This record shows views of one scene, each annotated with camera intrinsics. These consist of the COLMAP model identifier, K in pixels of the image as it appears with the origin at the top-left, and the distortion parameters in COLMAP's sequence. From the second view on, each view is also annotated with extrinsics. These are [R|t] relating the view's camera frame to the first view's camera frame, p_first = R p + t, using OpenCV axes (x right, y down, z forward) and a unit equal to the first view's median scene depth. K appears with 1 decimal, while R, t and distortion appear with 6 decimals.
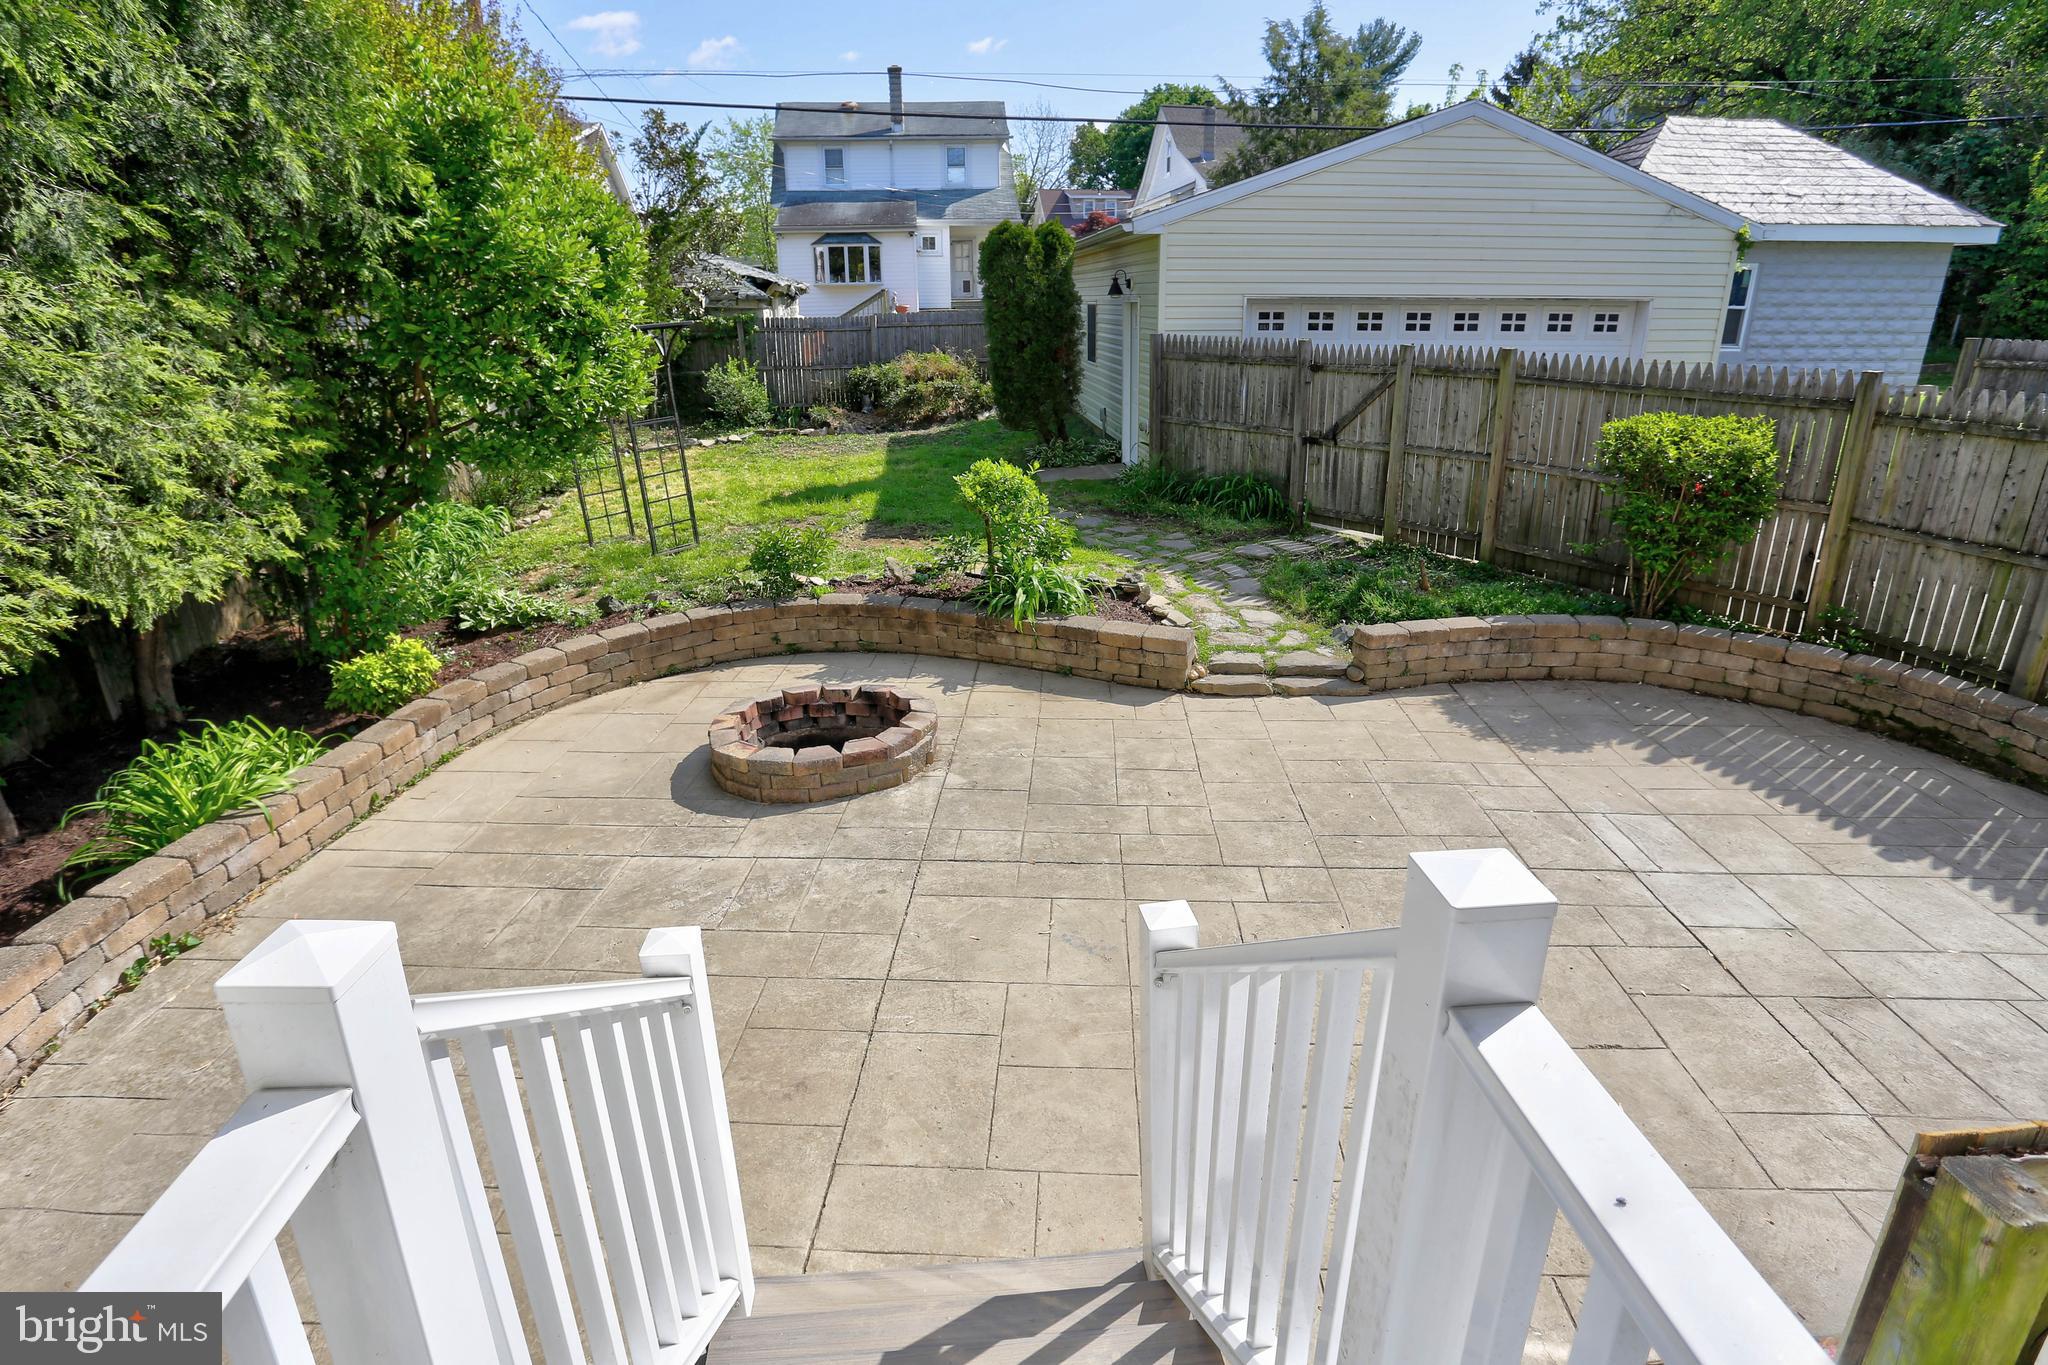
lens RADIAL K [[1012.6, 0, 984.0], [0, 1012.6, 661.0], [0, 0, 1]] dist [-0.061506, 0.022053]
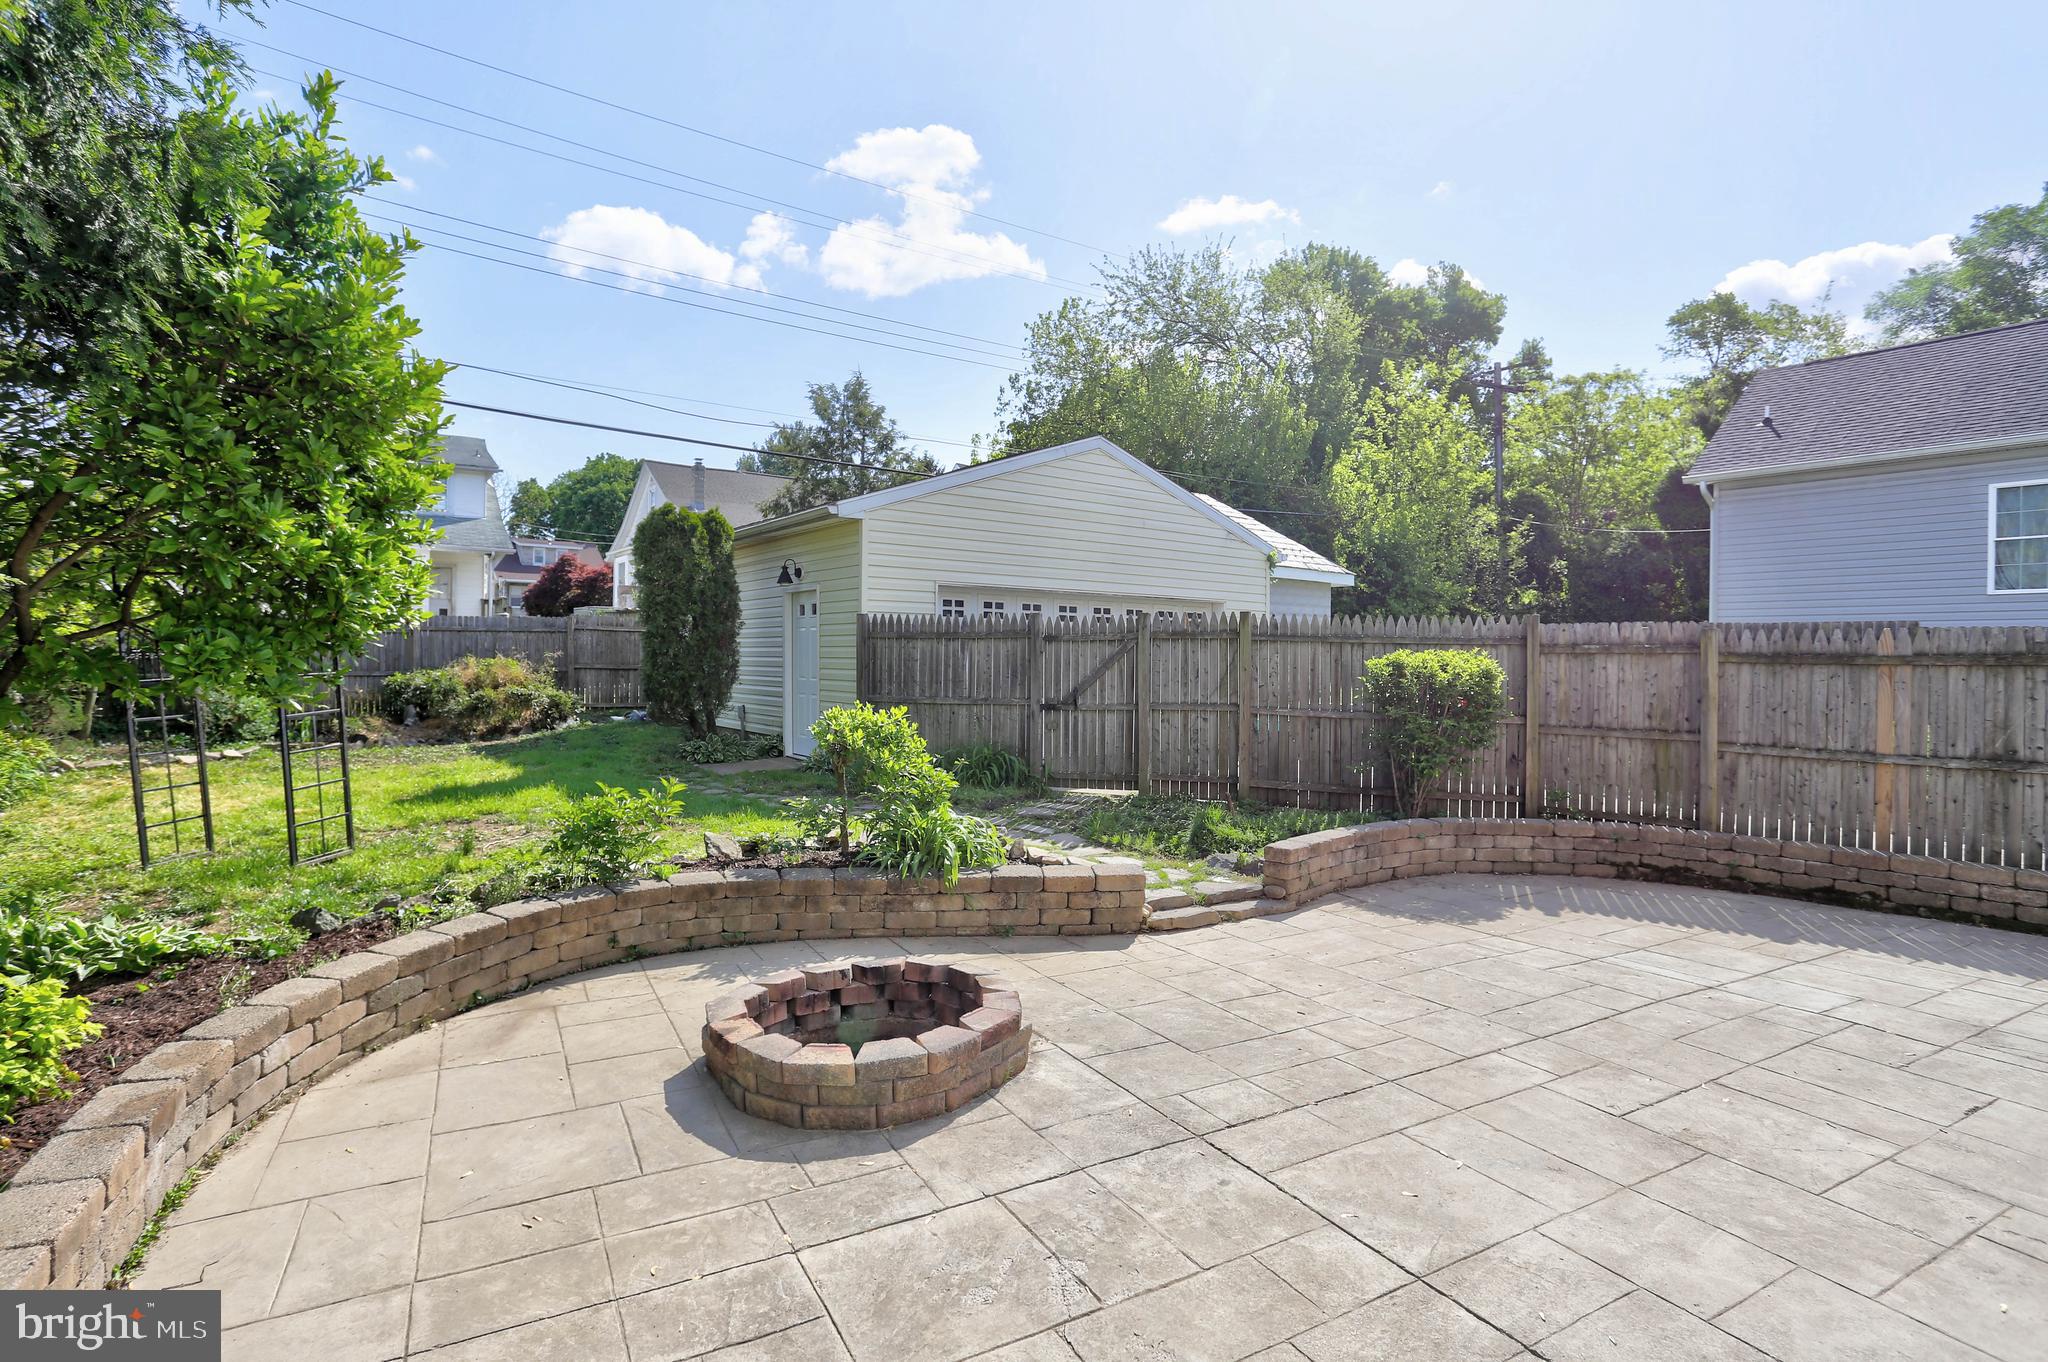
lens RADIAL K [[999.5, 0, 992.9], [0, 999.5, 680.8], [0, 0, 1]] dist [-0.053577, 0.004612]
pose [[0.851235, 0.012200, 0.524644, -0.344507], [0.154014, 0.949900, -0.271976, 0.034424], [-0.501677, 0.312317, 0.806708, 0.245091]]
